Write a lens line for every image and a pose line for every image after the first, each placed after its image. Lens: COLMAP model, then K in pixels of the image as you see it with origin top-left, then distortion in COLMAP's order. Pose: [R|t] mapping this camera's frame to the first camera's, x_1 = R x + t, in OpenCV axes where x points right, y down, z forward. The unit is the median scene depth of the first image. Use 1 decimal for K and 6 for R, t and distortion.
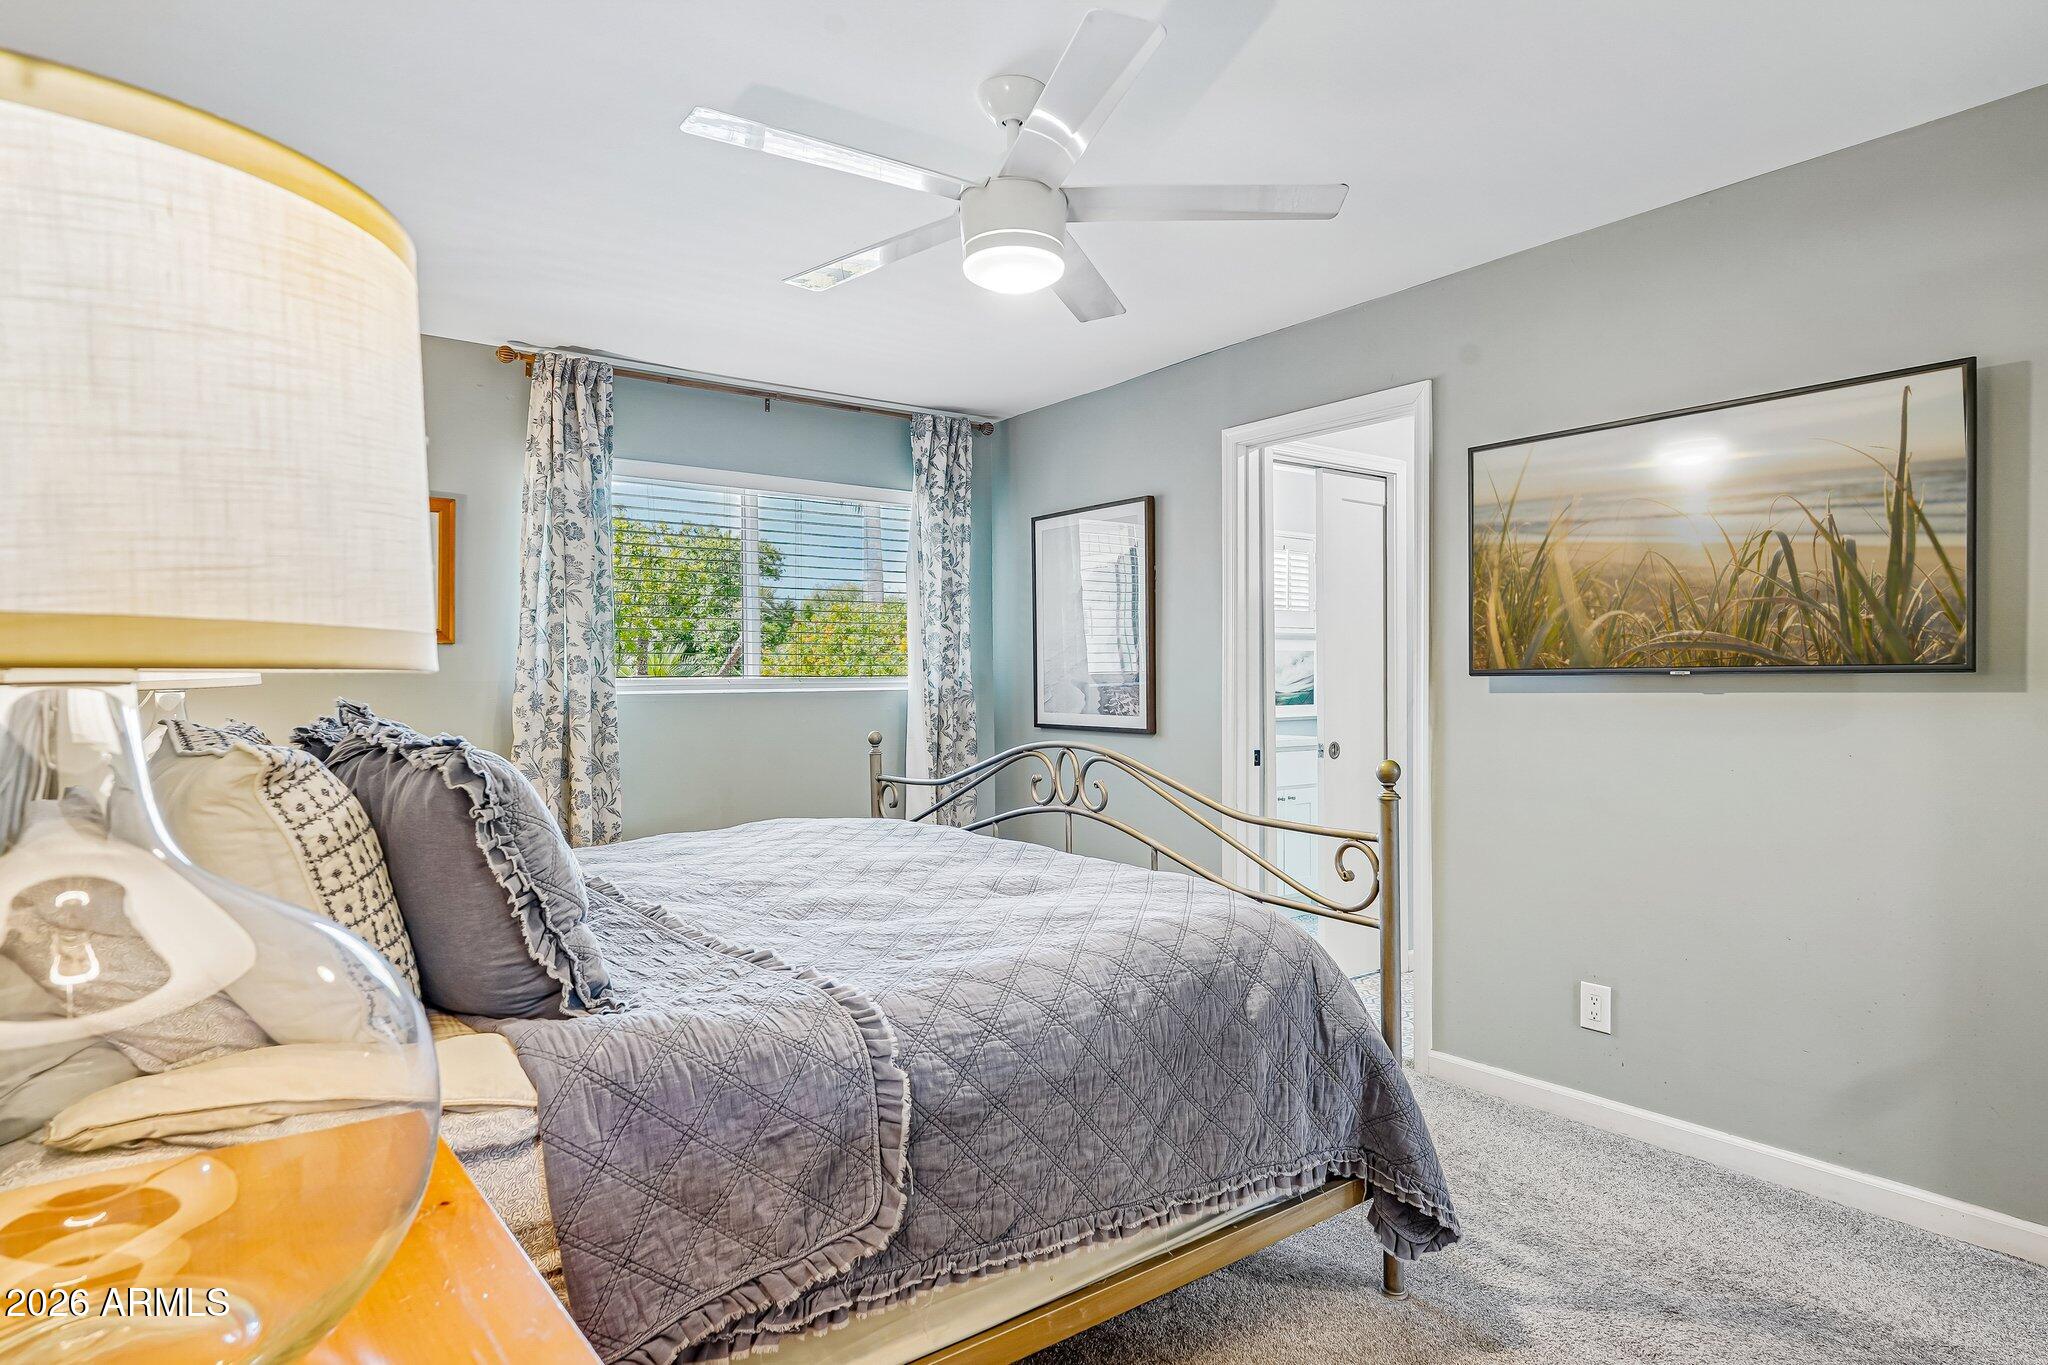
lens RADIAL K [[1116.1, 0, 1021.7], [0, 1116.1, 681.0], [0, 0, 1]] dist [-0.005456, -0.000319]
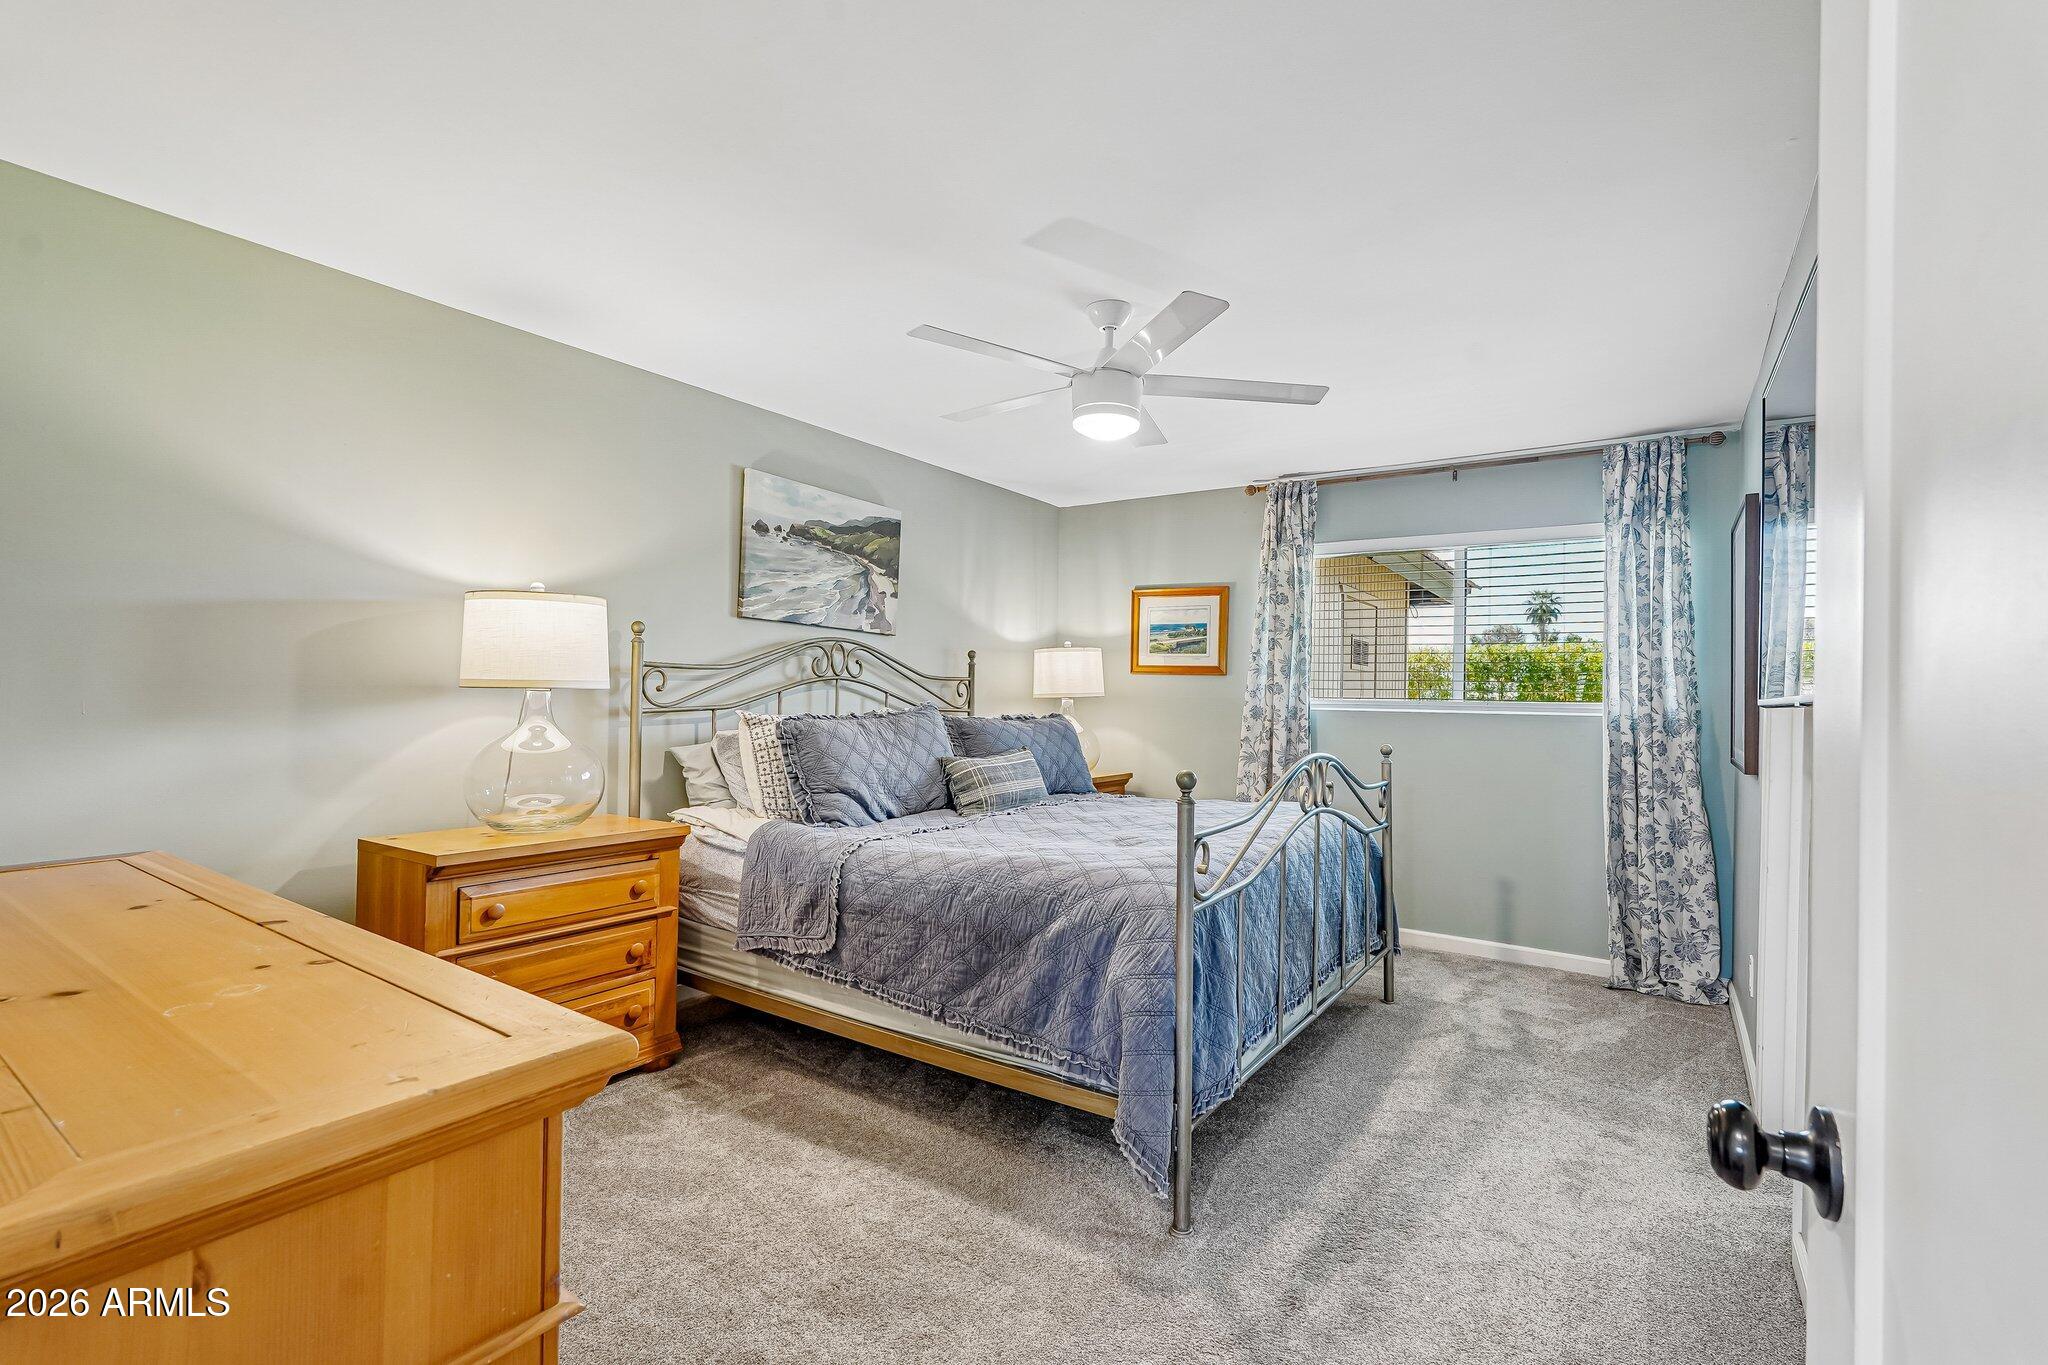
lens RADIAL K [[900.1, 0, 1026.6], [0, 900.1, 686.0], [0, 0, 1]] dist [-0.018979, 0.007466]
pose [[0.351723, 0.003138, -0.936099, 0.604996], [-0.020803, 0.999774, -0.004465, -0.005955], [0.935873, 0.021044, 0.351709, 0.266338]]
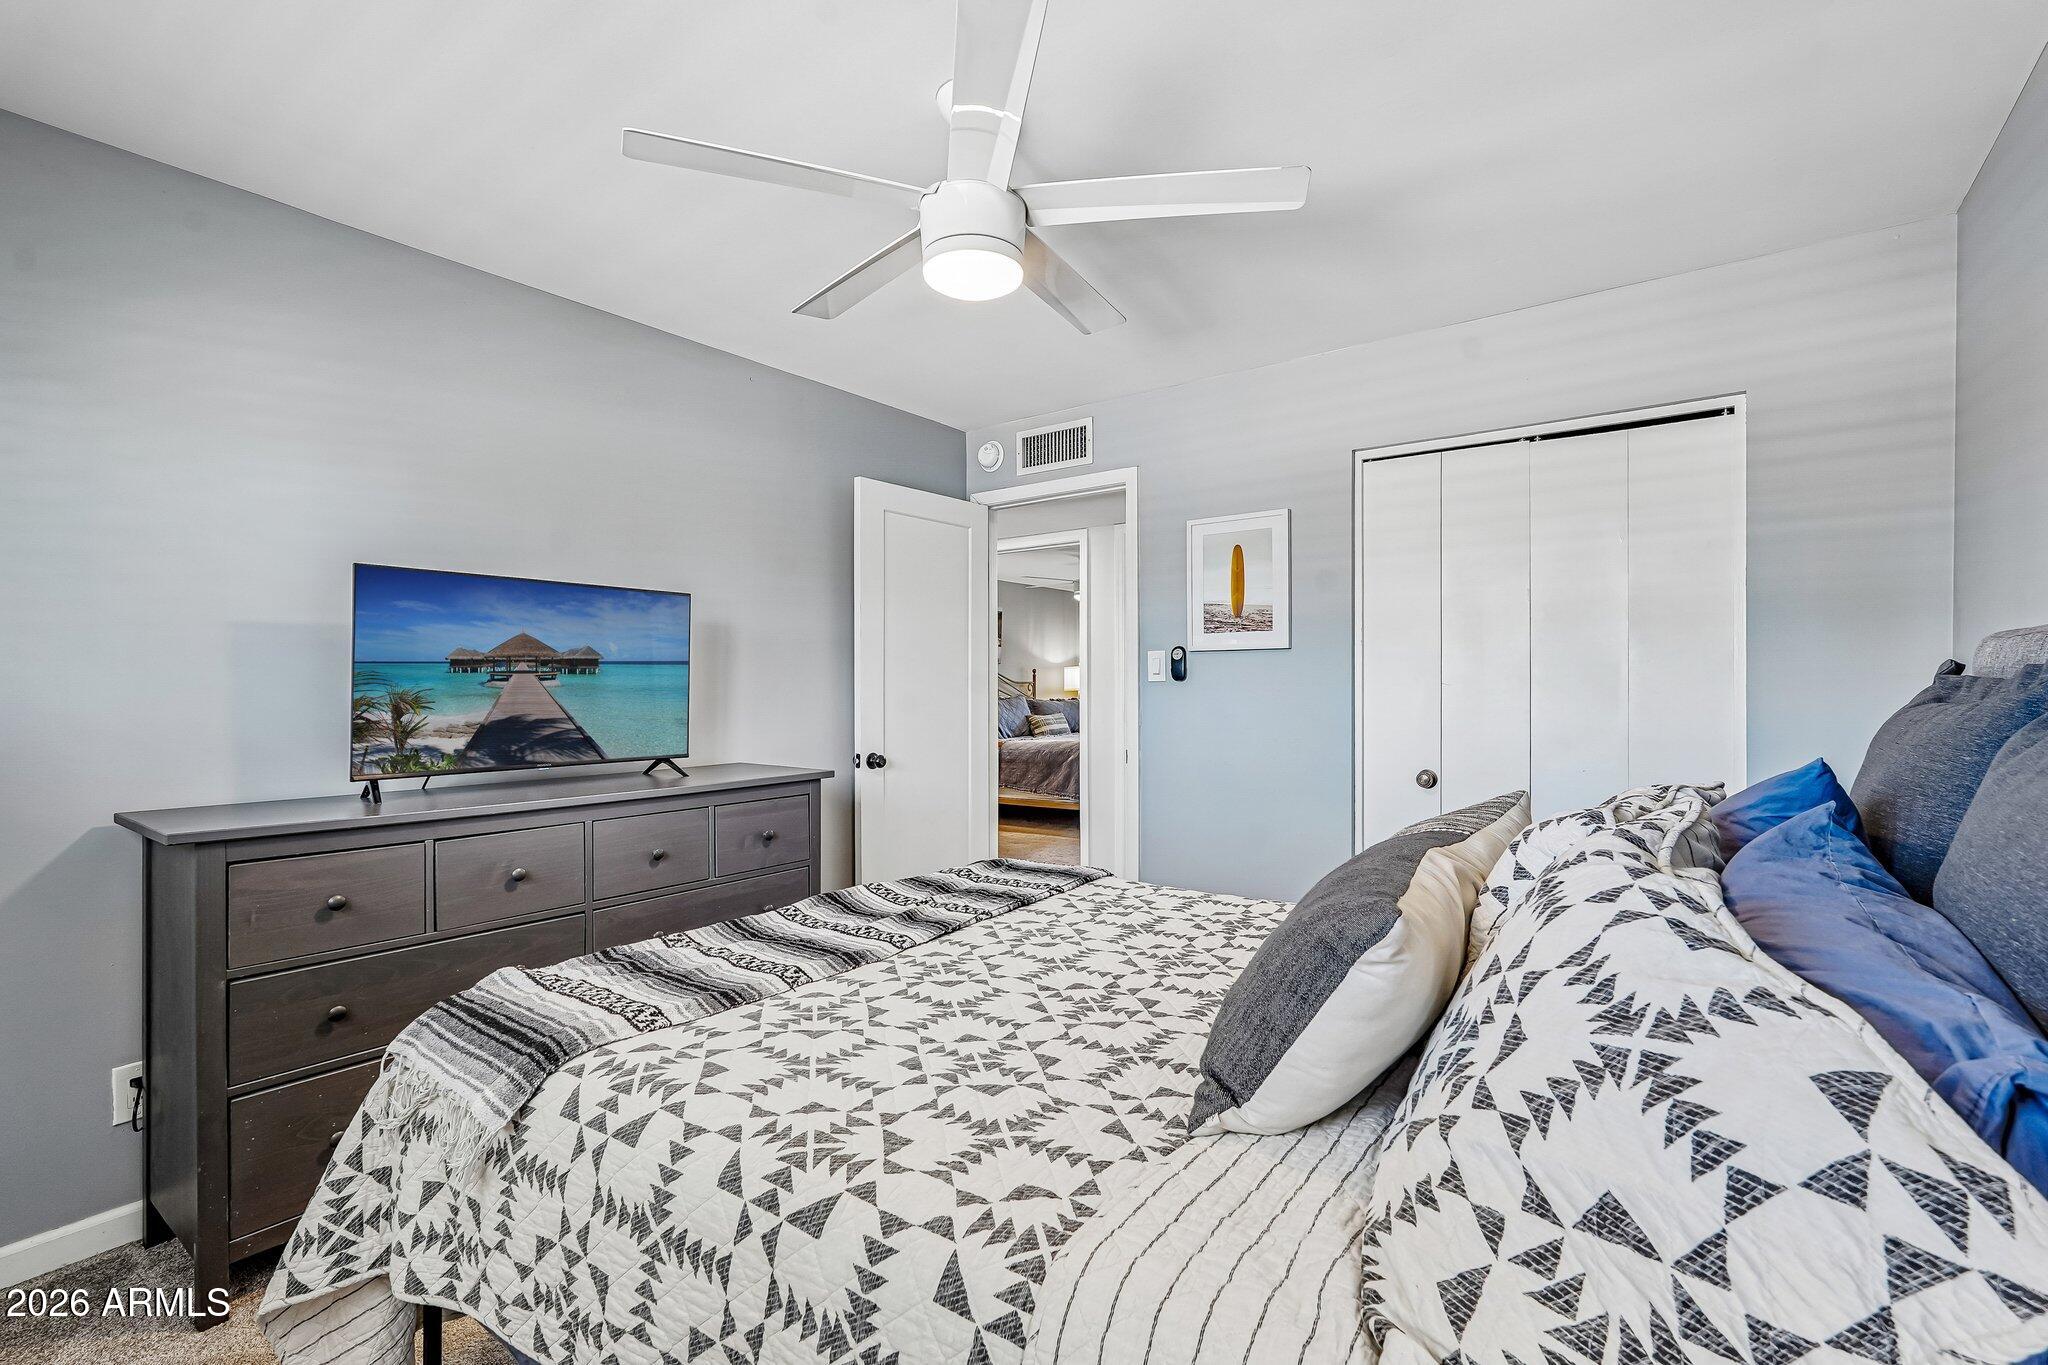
lens RADIAL K [[900.1, 0, 1022.8], [0, 900.1, 686.2], [0, 0, 1]] dist [-0.018979, 0.007466]
pose [[0.311296, -0.000299, -0.950313, 1.805594], [-0.000074, 1.000000, -0.000339, -0.007672], [0.950313, 0.000176, 0.311296, -0.182450]]
